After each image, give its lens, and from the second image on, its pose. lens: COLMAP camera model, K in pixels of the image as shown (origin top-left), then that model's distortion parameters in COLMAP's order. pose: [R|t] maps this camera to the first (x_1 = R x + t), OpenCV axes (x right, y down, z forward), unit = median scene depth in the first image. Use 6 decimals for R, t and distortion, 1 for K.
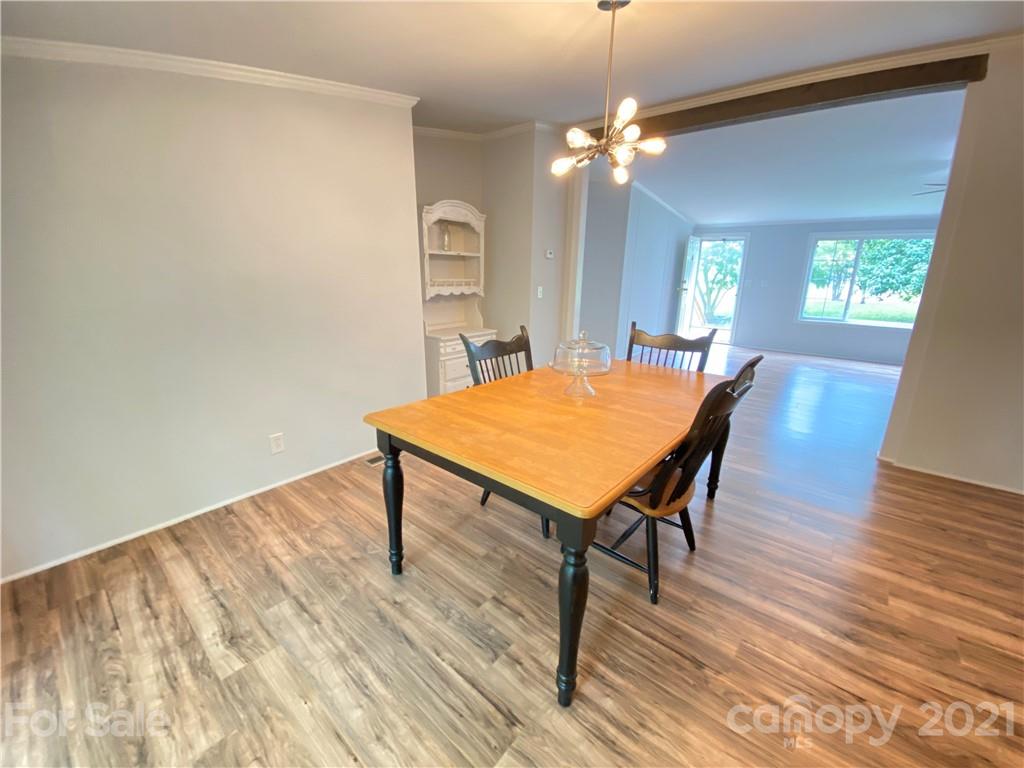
lens RADIAL K [[417.3, 0, 507.2], [0, 417.3, 388.8], [0, 0, 1]] dist [0.020262, -0.019760]
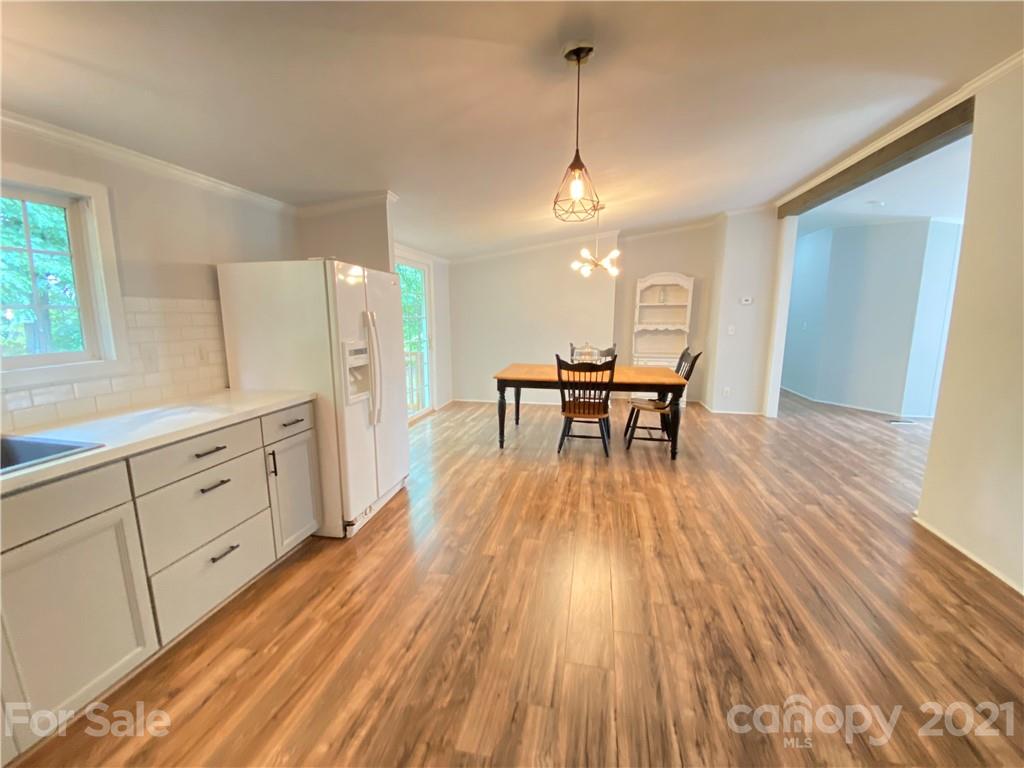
lens RADIAL K [[415.2, 0, 510.9], [0, 415.2, 384.8], [0, 0, 1]] dist [0.030098, -0.025578]
pose [[0.485598, 0.140664, -0.862791, 1.771497], [-0.233193, 0.972049, 0.027231, 0.110620], [0.842505, 0.187974, 0.504827, -0.386330]]
